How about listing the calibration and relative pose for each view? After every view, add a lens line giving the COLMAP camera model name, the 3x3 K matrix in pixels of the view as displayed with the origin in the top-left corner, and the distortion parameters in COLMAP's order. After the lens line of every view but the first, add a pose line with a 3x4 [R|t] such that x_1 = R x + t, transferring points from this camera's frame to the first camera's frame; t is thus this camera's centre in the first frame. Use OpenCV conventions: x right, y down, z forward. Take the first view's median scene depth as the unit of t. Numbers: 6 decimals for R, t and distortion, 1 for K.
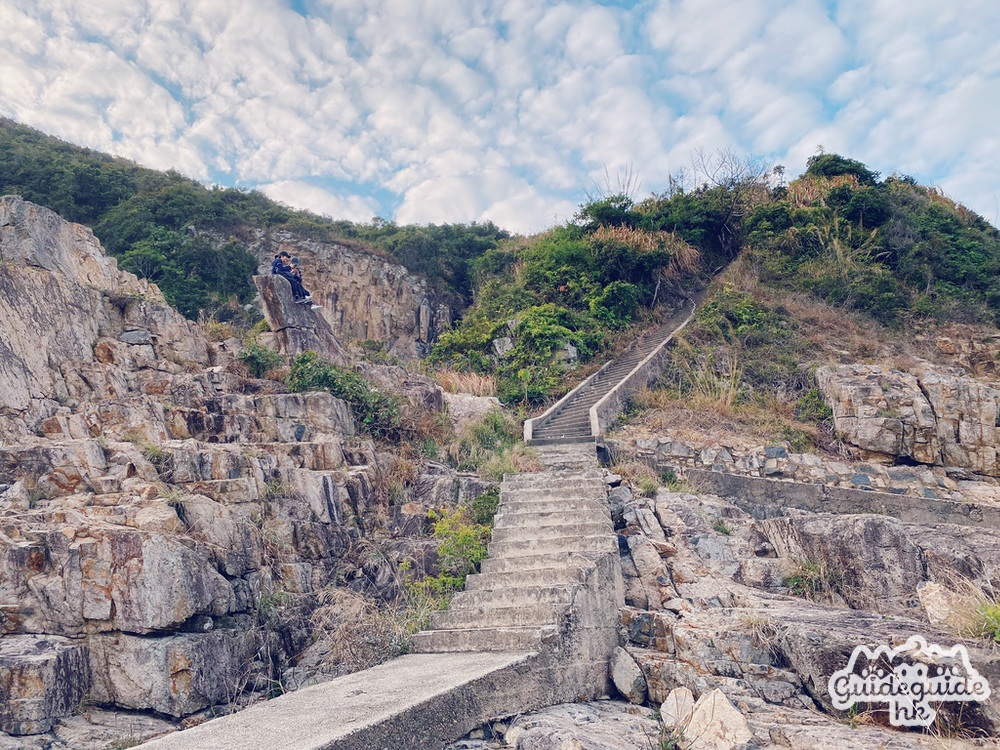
lens RADIAL K [[764.5, 0, 458.5], [0, 764.5, 356.6], [0, 0, 1]] dist [0.012946, -0.014708]
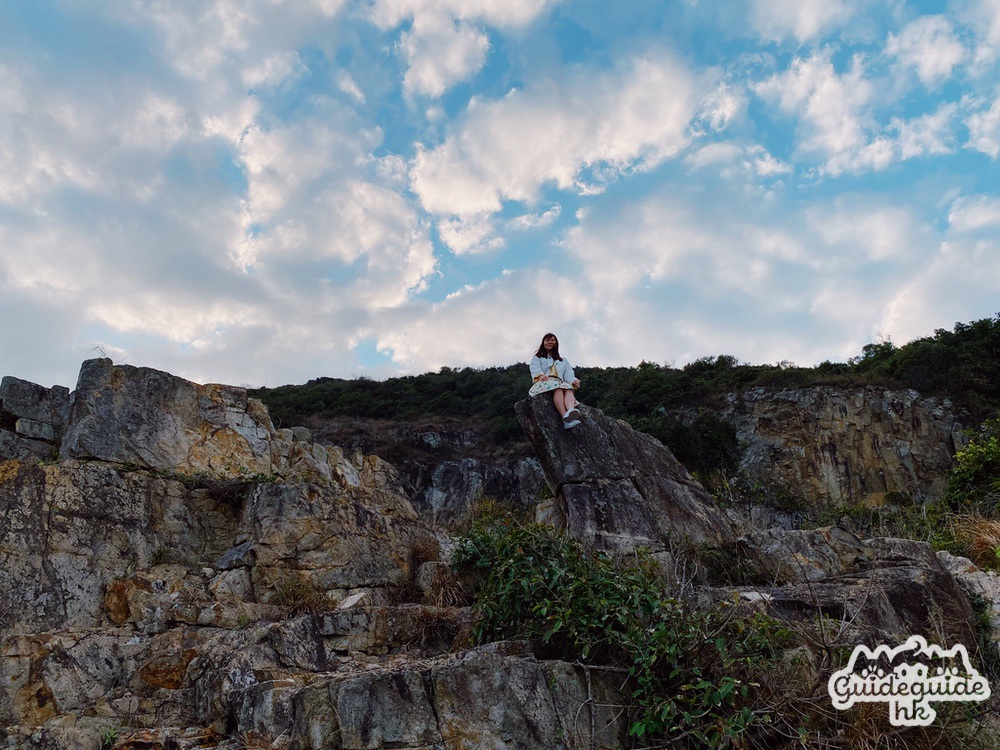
lens RADIAL K [[756.9, 0, 505.8], [0, 756.9, 370.2], [0, 0, 1]] dist [0.012049, -0.008023]
pose [[0.805779, -0.269598, -0.527292, 0.006939], [0.147882, 0.953763, -0.261661, 0.003619], [0.573455, 0.132864, 0.808391, 0.143921]]
